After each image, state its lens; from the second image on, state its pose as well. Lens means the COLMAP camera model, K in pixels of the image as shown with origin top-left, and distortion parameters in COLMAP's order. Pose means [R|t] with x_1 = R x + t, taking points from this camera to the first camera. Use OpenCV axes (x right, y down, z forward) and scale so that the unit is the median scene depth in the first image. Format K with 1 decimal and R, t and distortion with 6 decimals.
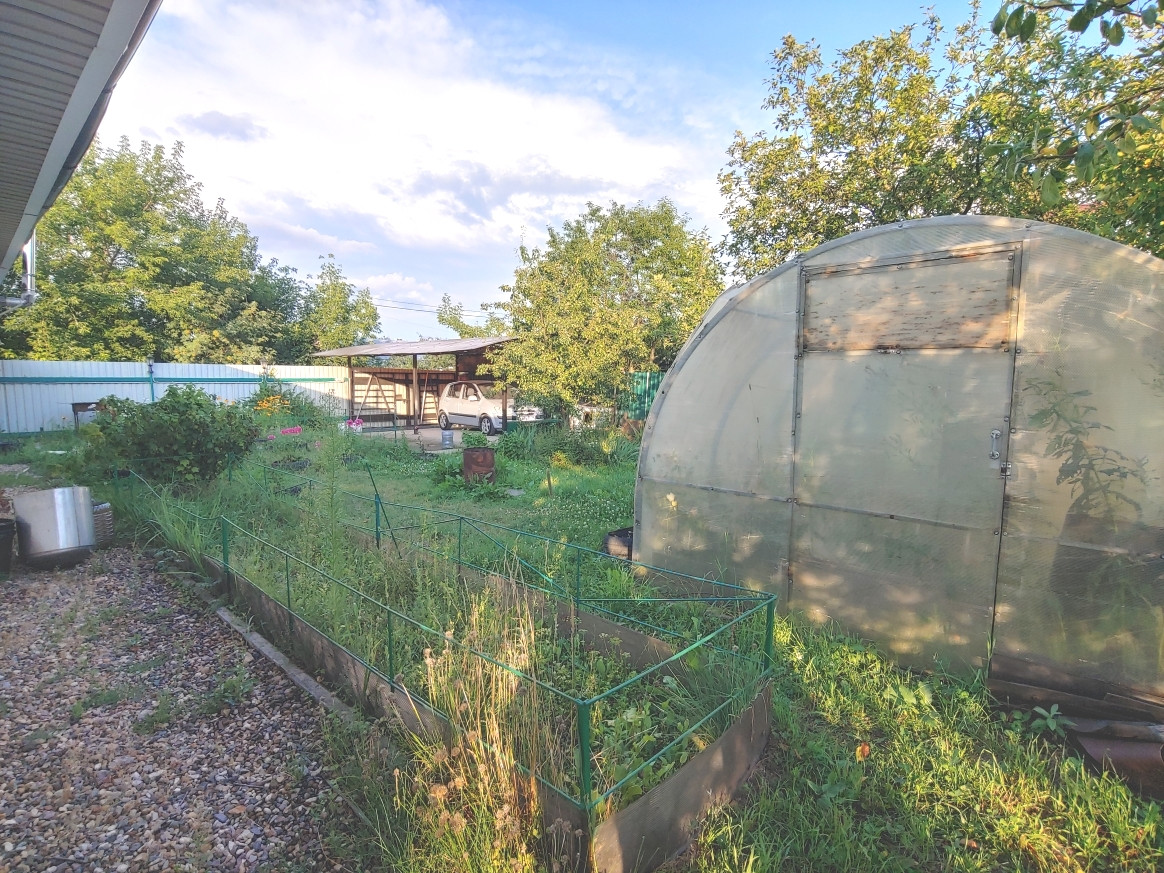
lens RADIAL K [[560.4, 0, 574.9], [0, 560.4, 440.4], [0, 0, 1]] dist [-0.012657, -0.003244]
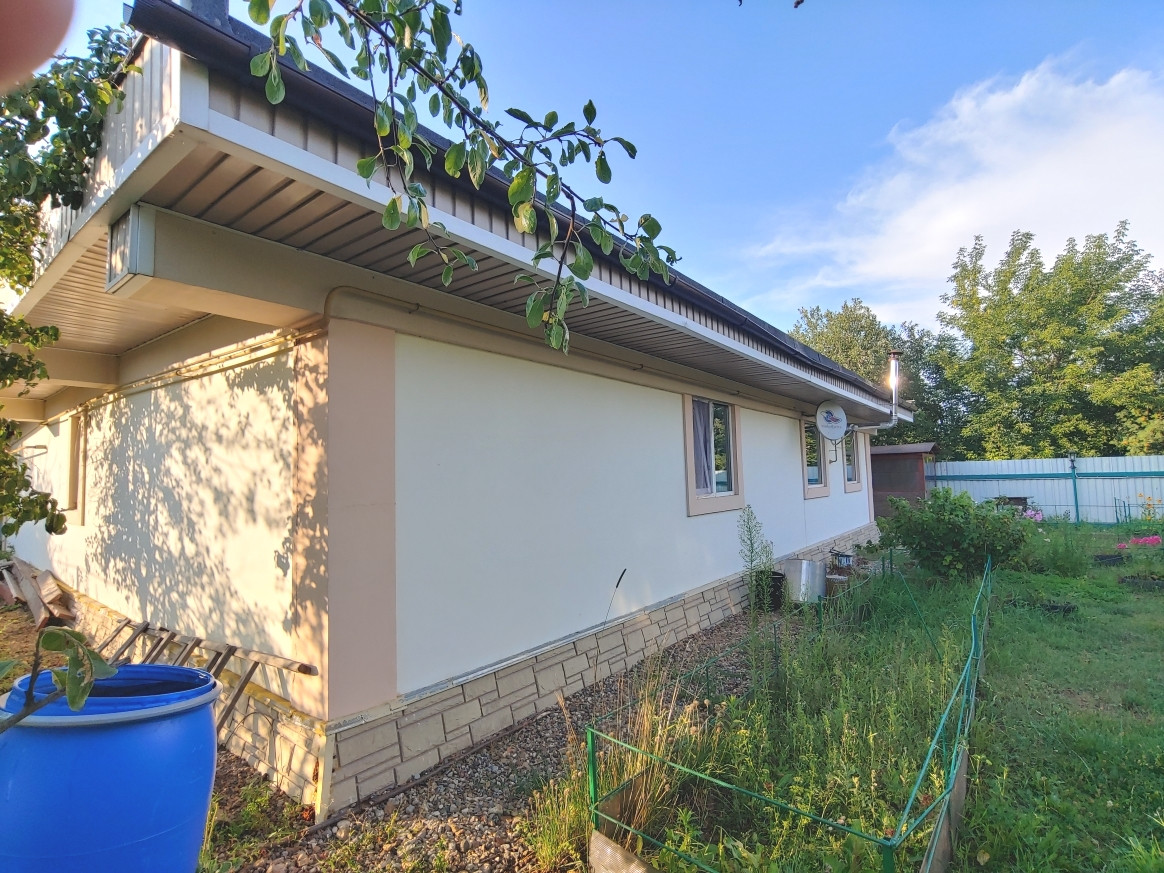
lens RADIAL K [[560.4, 0, 582.9], [0, 560.4, 438.7], [0, 0, 1]] dist [-0.012657, -0.003244]
pose [[0.065939, -0.081215, -0.994513, 0.220558], [-0.084064, 0.992687, -0.086639, -0.023175], [0.994276, 0.089315, 0.058630, 0.112744]]
